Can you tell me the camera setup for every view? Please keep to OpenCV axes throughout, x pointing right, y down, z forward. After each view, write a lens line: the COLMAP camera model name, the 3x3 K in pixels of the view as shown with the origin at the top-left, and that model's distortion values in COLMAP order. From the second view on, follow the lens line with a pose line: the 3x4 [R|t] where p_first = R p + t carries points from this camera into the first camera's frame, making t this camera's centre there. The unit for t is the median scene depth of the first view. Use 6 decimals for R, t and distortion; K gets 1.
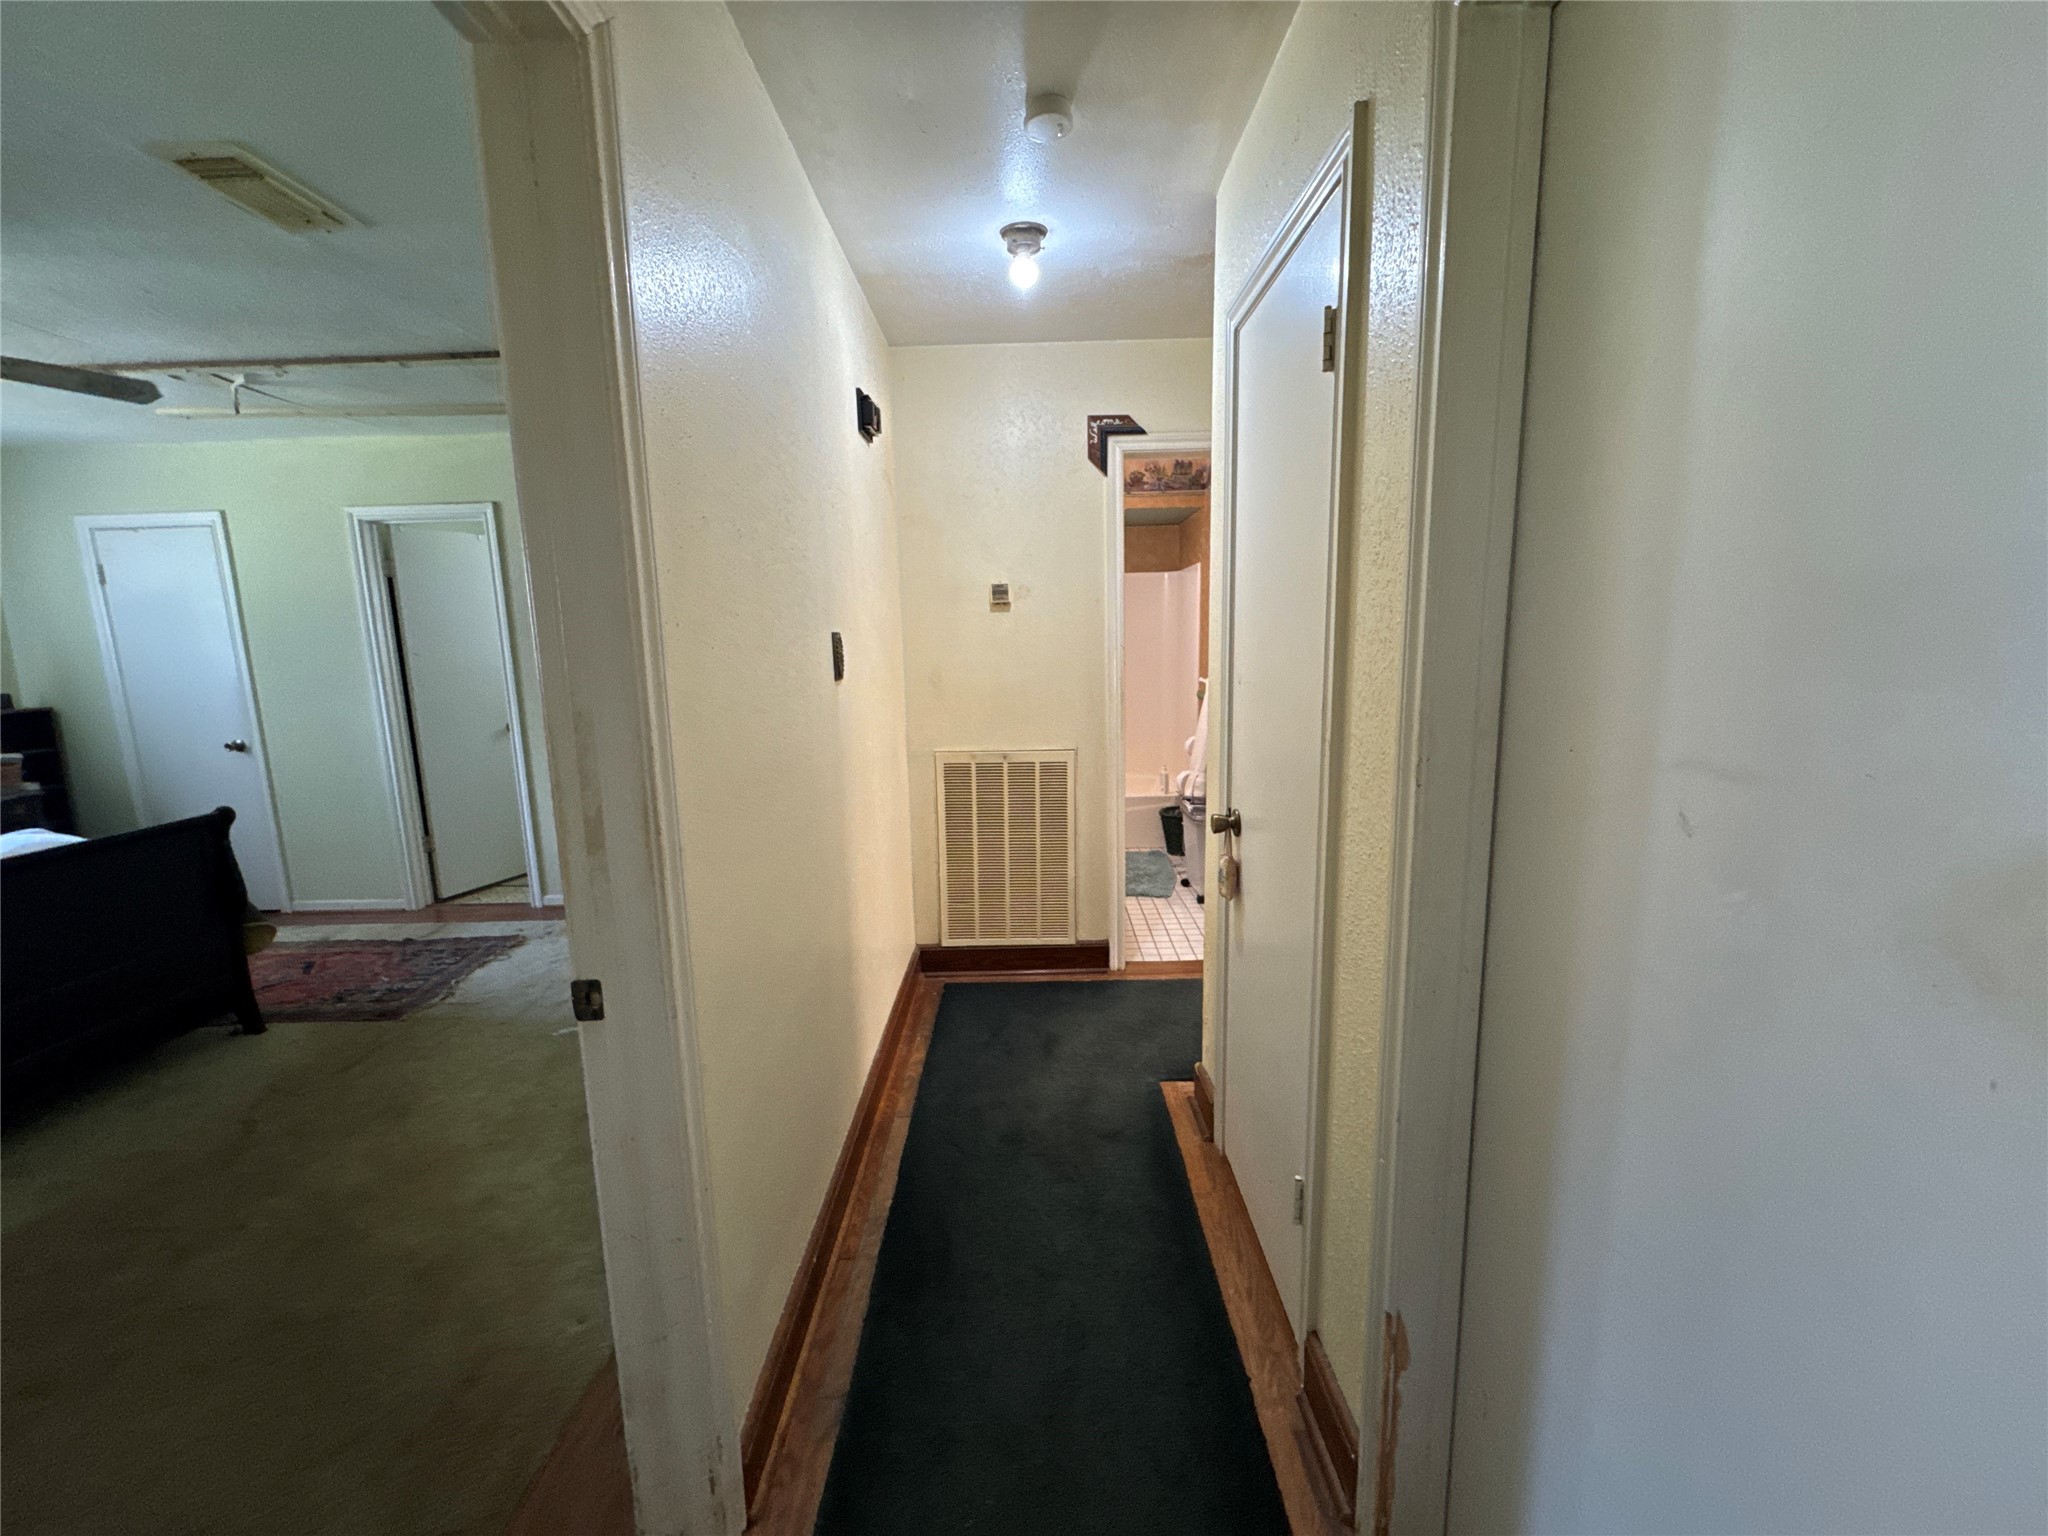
lens RADIAL K [[815.5, 0, 1022.3], [0, 815.5, 763.3], [0, 0, 1]] dist [-0.004389, 0.000430]
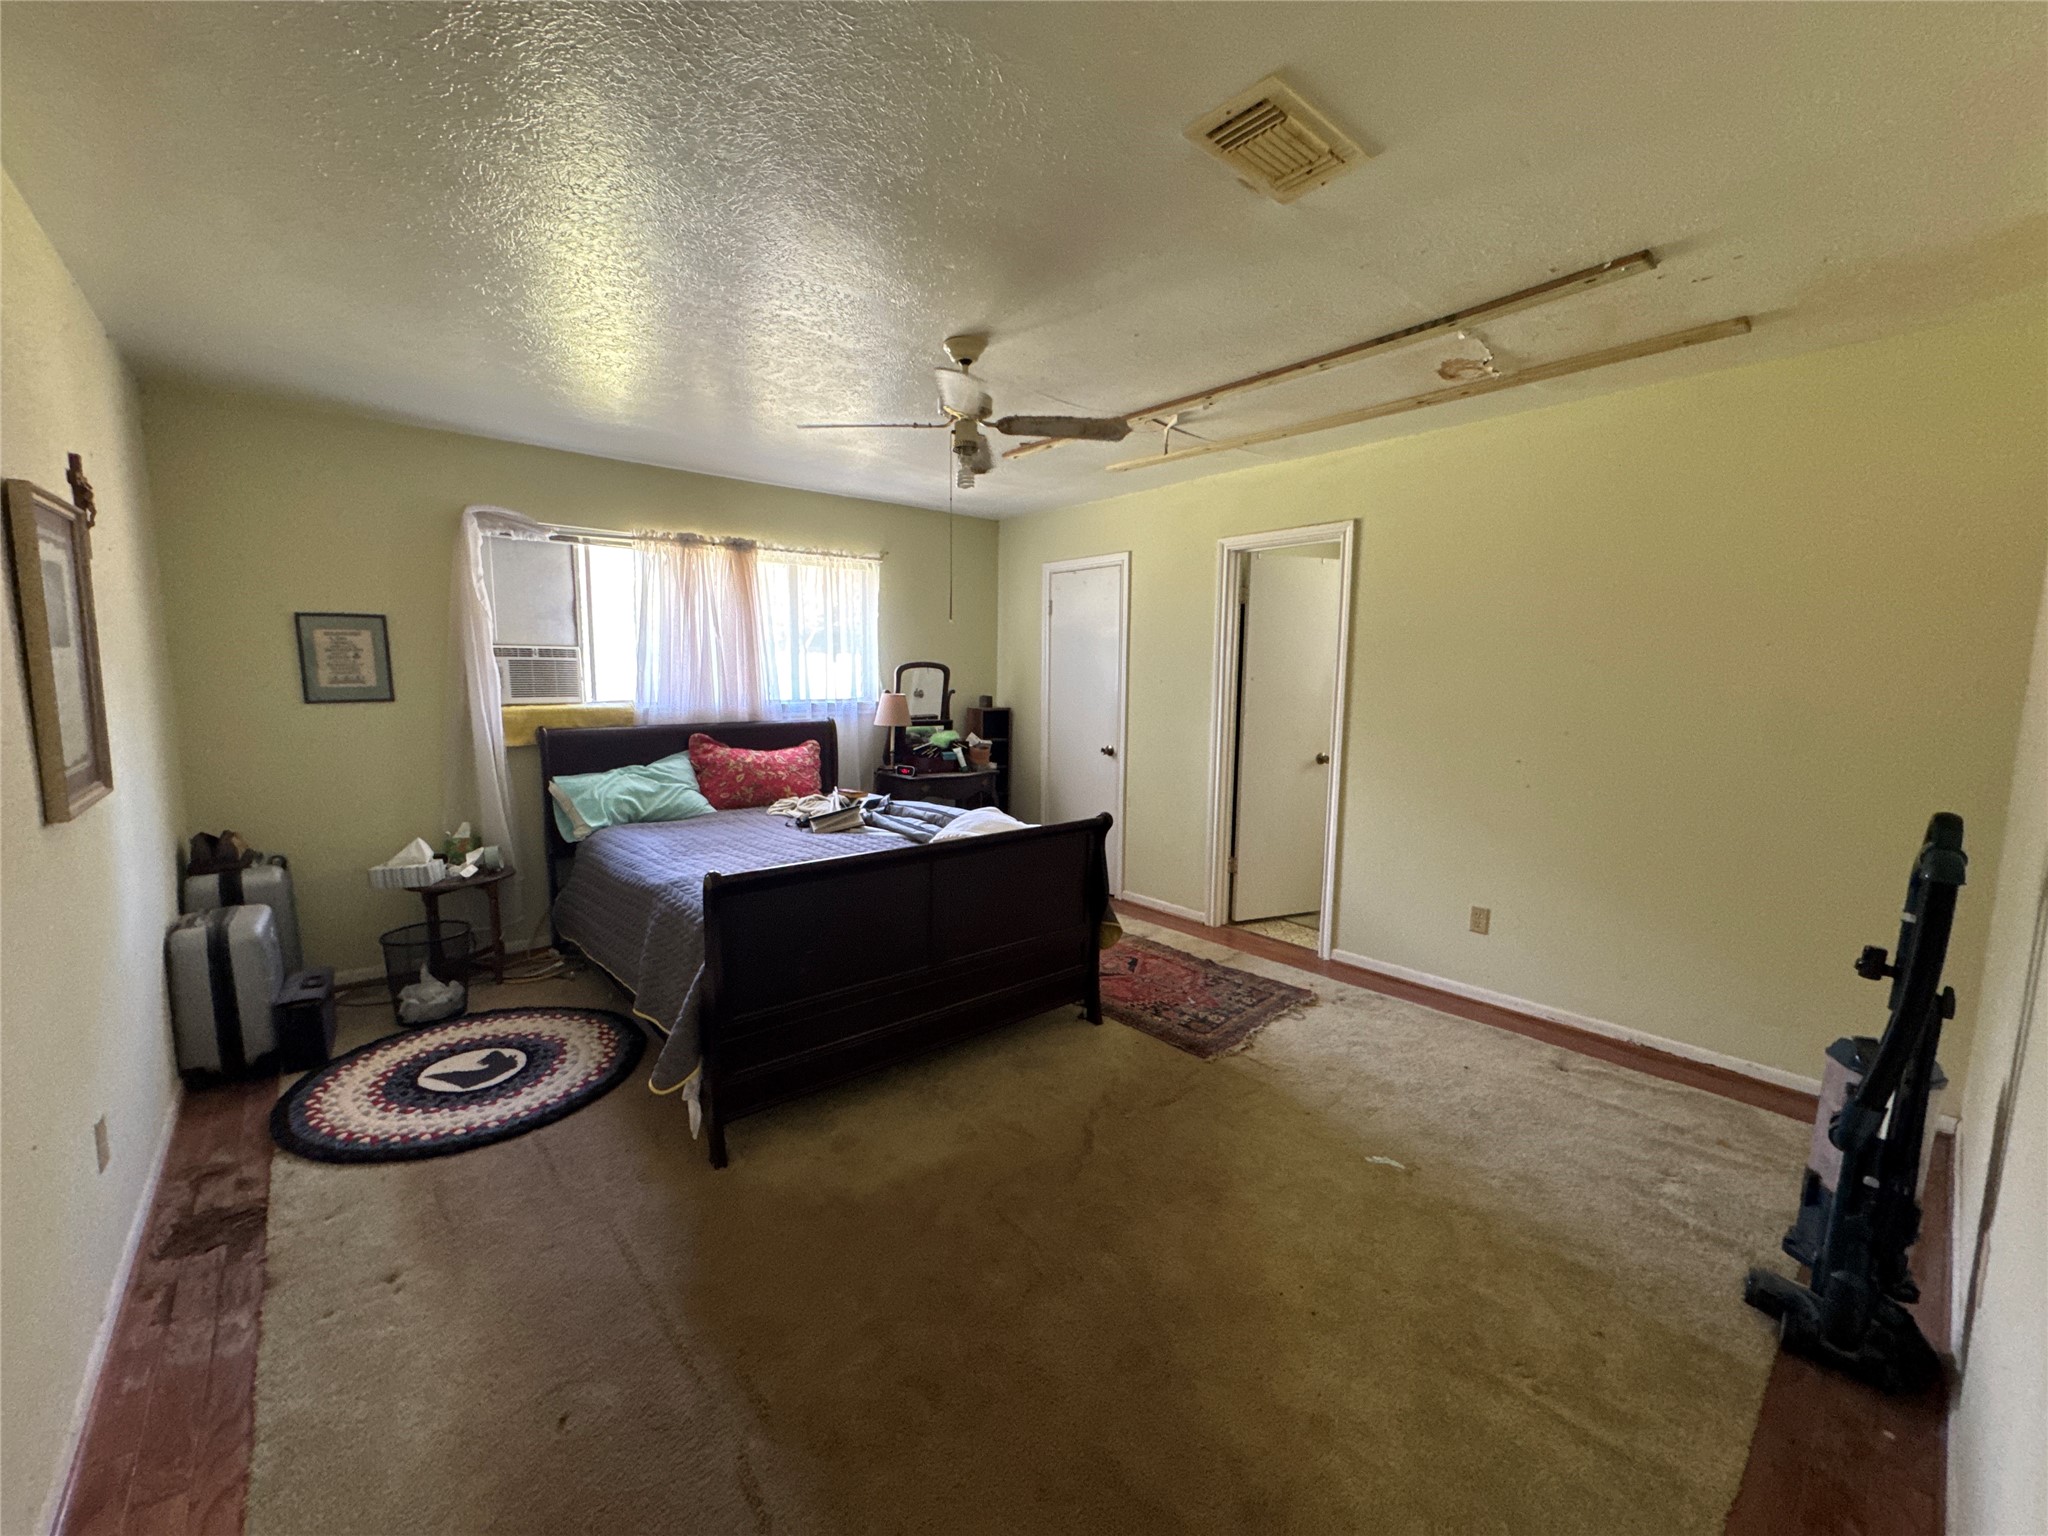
lens RADIAL K [[815.5, 0, 1029.2], [0, 815.5, 768.3], [0, 0, 1]] dist [-0.004389, 0.000430]
pose [[0.665359, 0.121534, -0.736564, -0.187624], [-0.143924, 0.989032, 0.033180, -0.020534], [0.732518, 0.083933, 0.675554, 0.133268]]
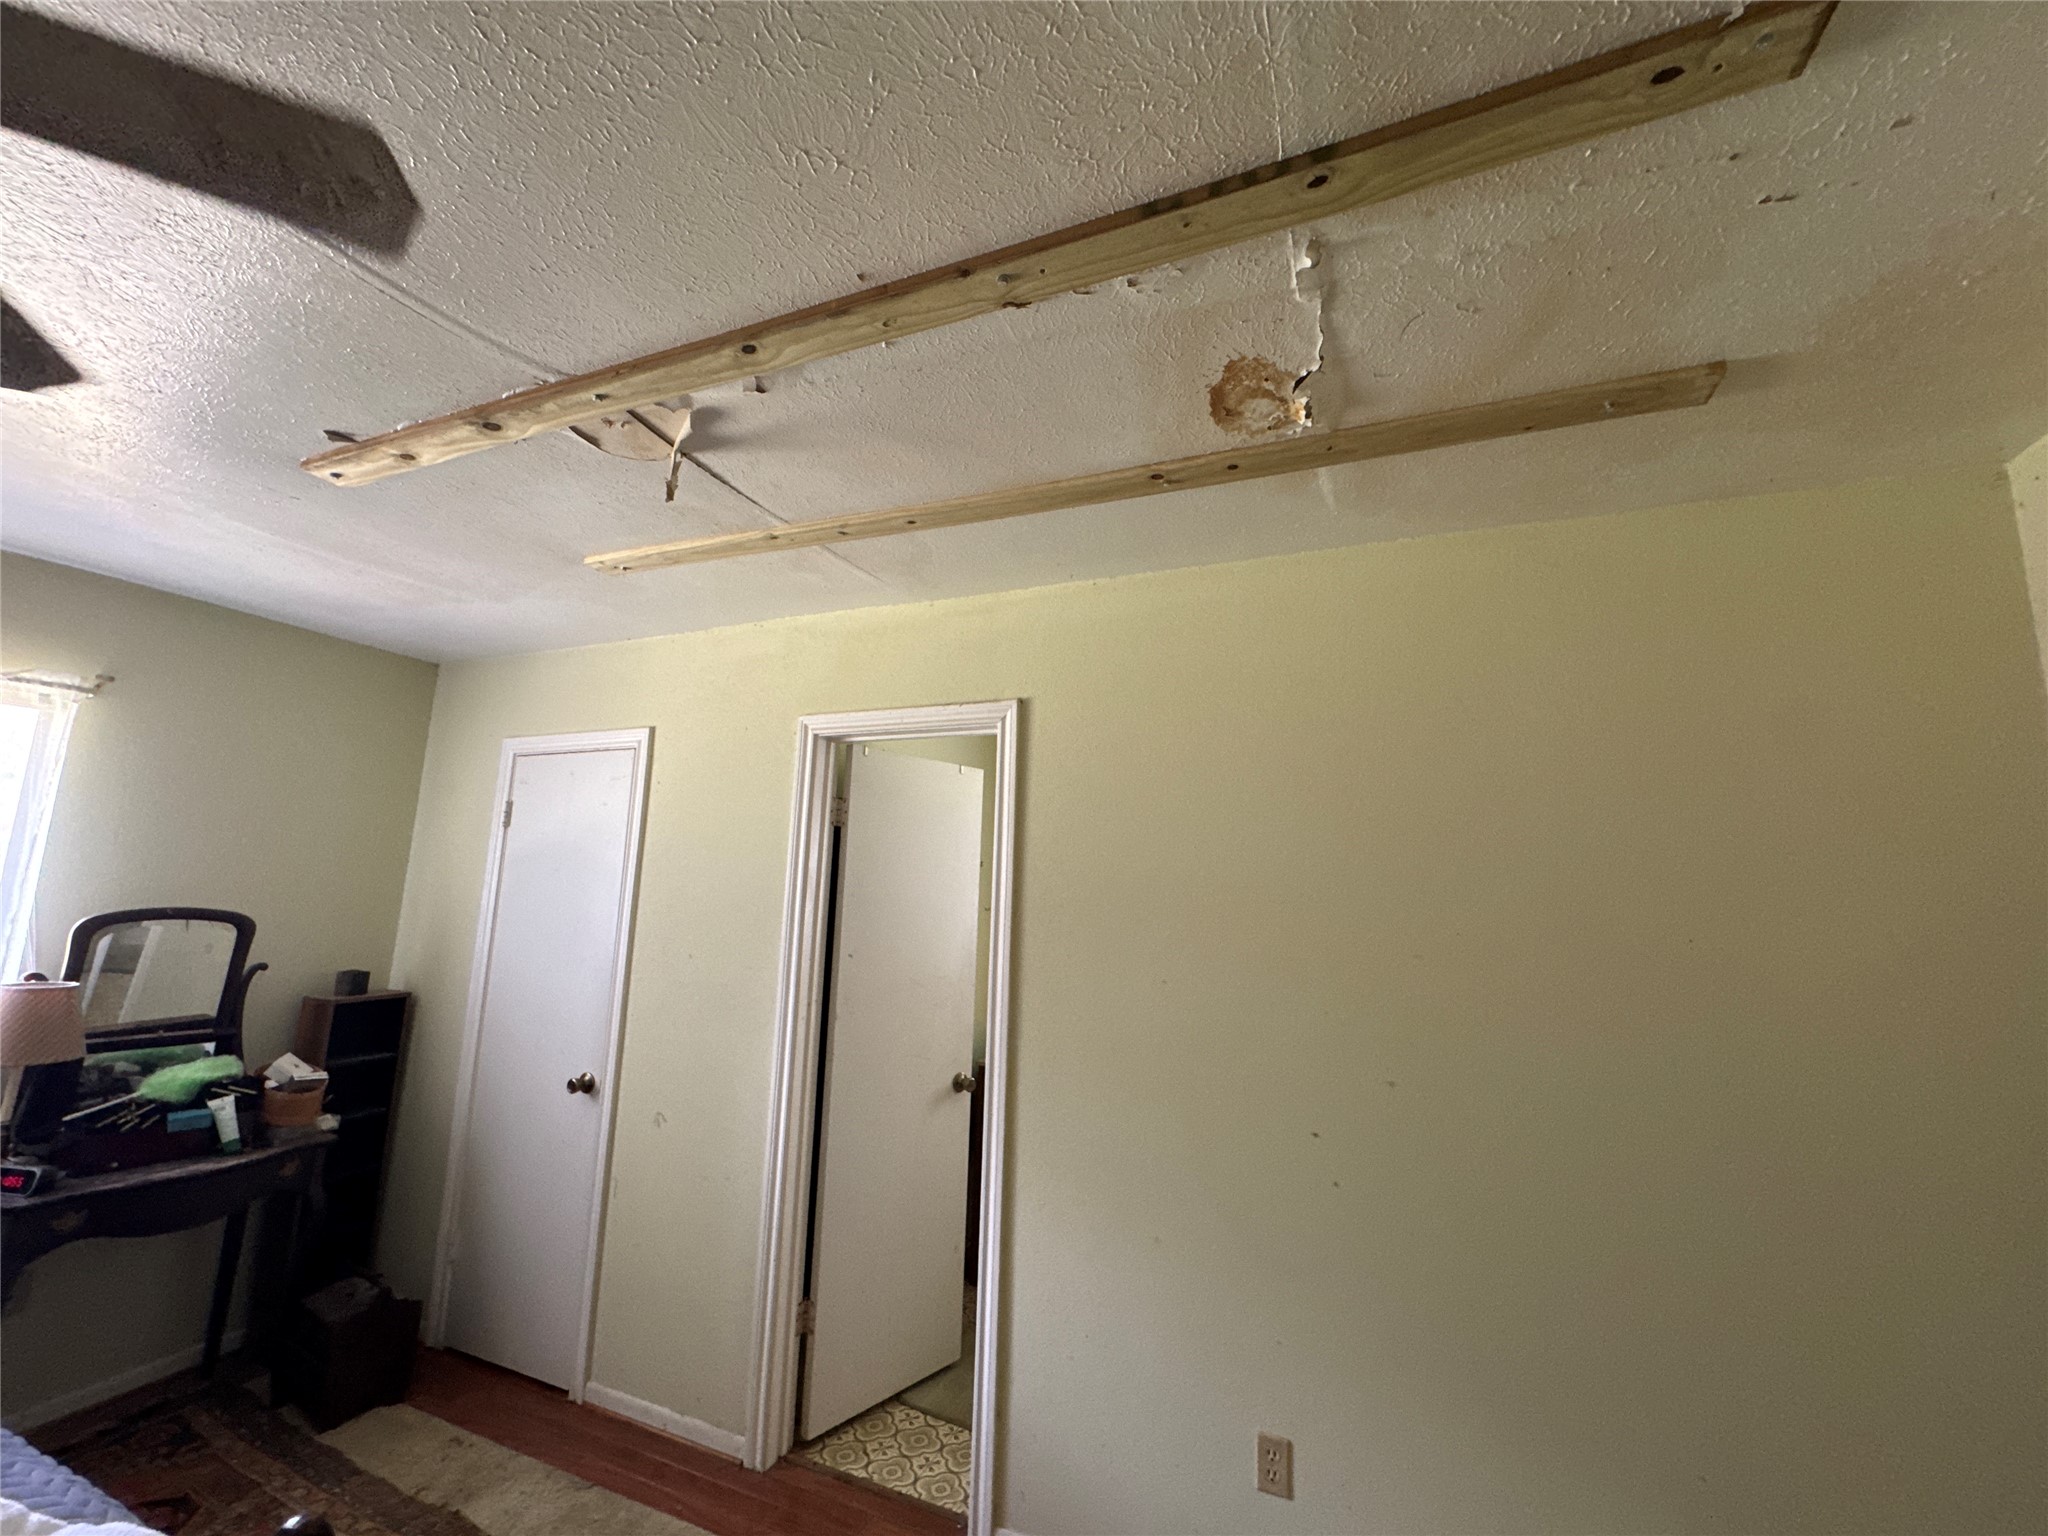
lens RADIAL K [[815.5, 0, 1019.3], [0, 815.5, 766.2], [0, 0, 1]] dist [-0.004389, 0.000430]
pose [[0.921265, -0.007890, -0.388856, -0.449962], [-0.114875, 0.949671, -0.291426, -0.119139], [0.371585, 0.313150, 0.873992, 0.545611]]
